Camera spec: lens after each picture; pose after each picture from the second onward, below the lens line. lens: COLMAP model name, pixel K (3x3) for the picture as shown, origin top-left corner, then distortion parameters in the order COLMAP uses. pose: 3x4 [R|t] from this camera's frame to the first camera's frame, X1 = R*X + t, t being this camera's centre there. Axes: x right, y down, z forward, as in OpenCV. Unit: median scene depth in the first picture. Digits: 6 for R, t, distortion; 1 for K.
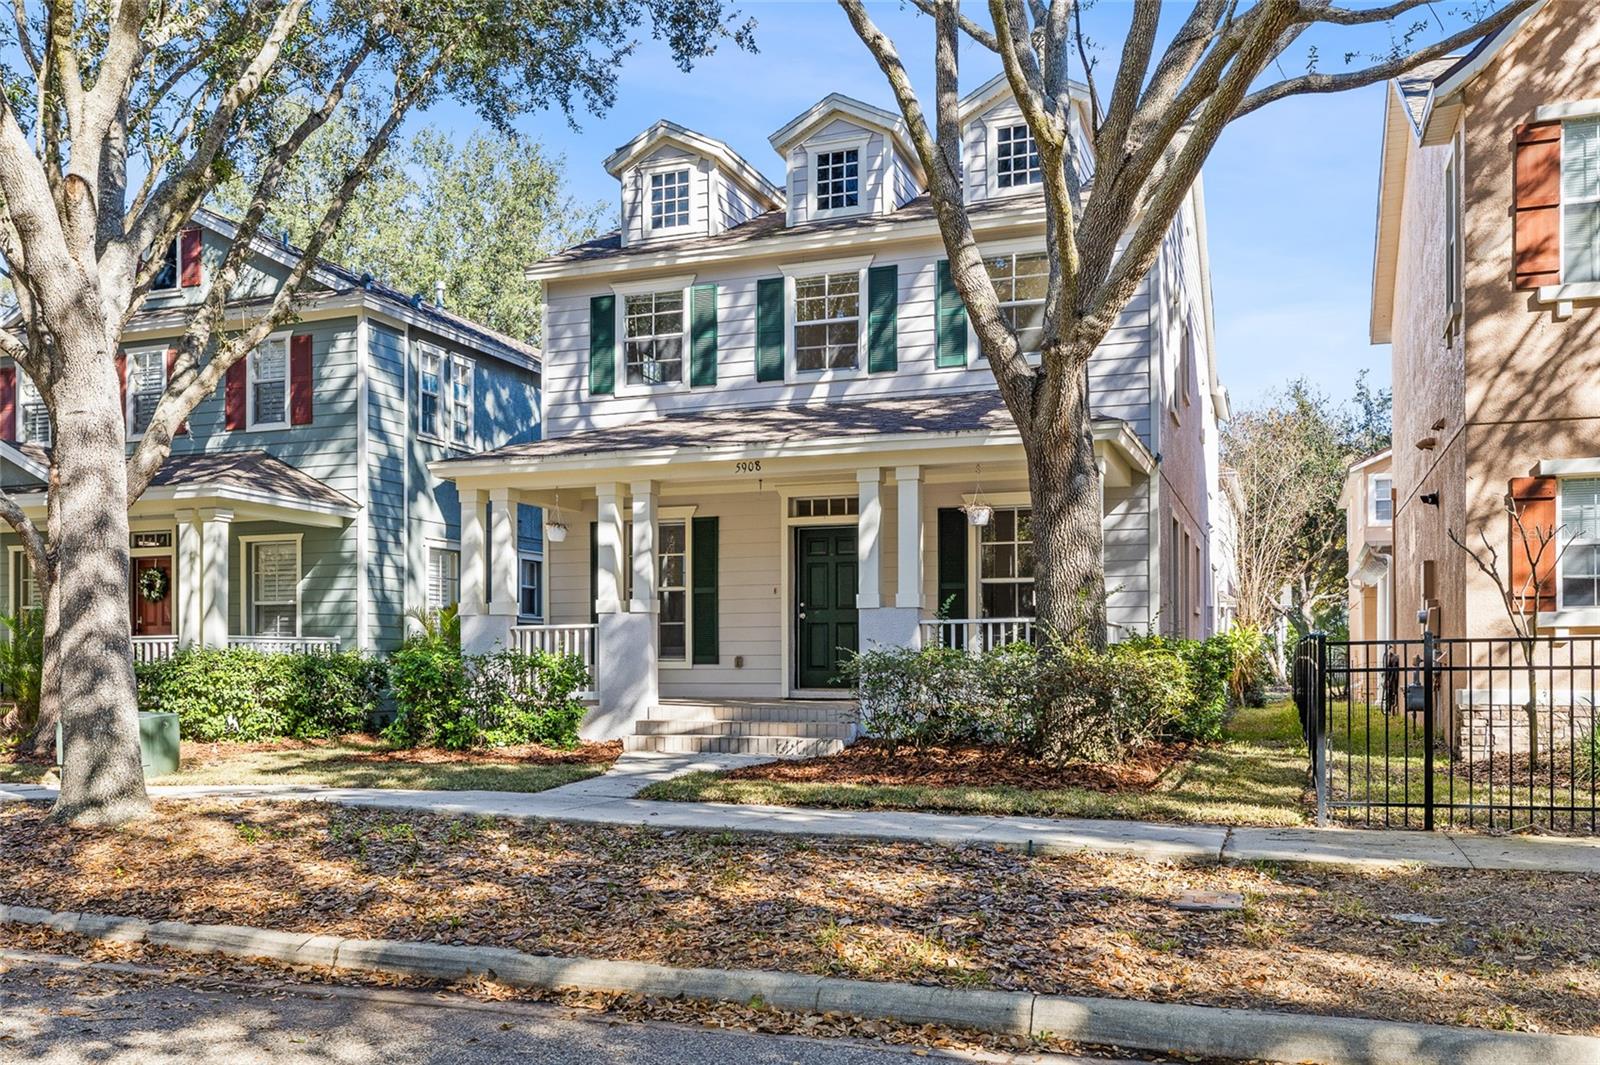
lens RADIAL K [[1305.1, 0, 800.0], [0, 1305.1, 532.5], [0, 0, 1]] dist [0.011147, 0.003832]
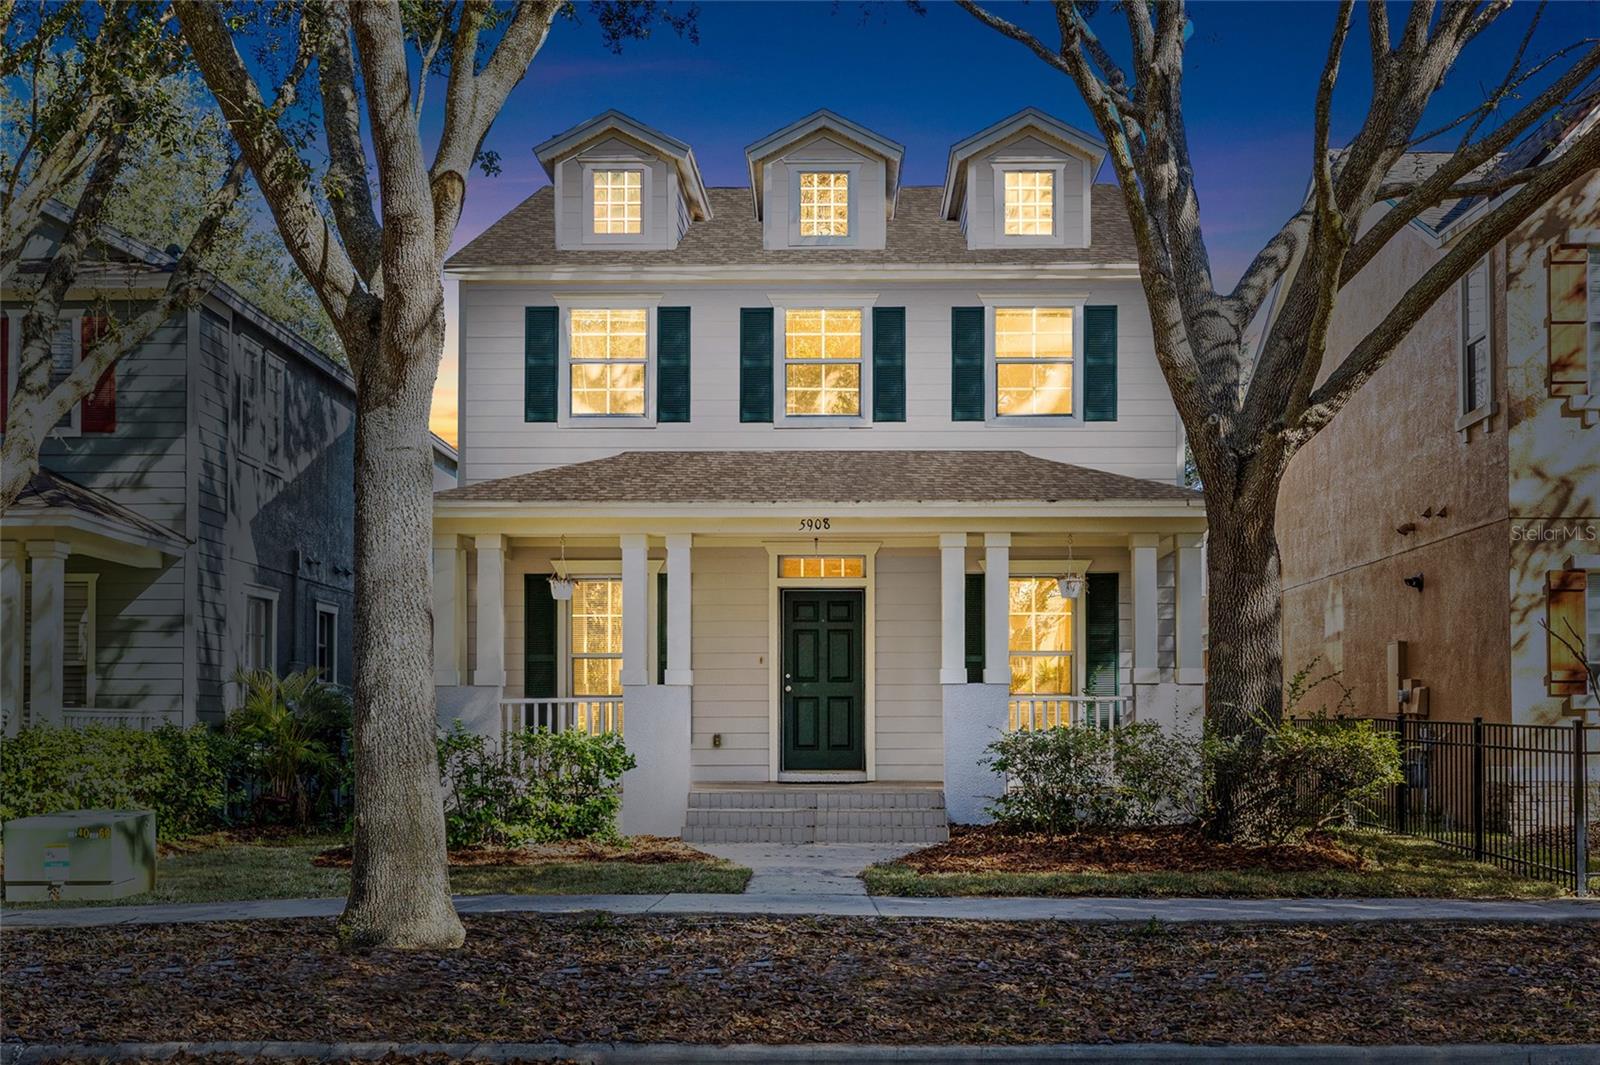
lens RADIAL K [[1573.0, 0, 800.0], [0, 1573.0, 532.5], [0, 0, 1]] dist [0.016781, 0.013486]
pose [[0.942636, 0.041724, 0.331206, -0.457978], [-0.032530, 0.998917, -0.033257, -0.009223], [-0.332235, 0.020575, 0.942972, -0.021449]]
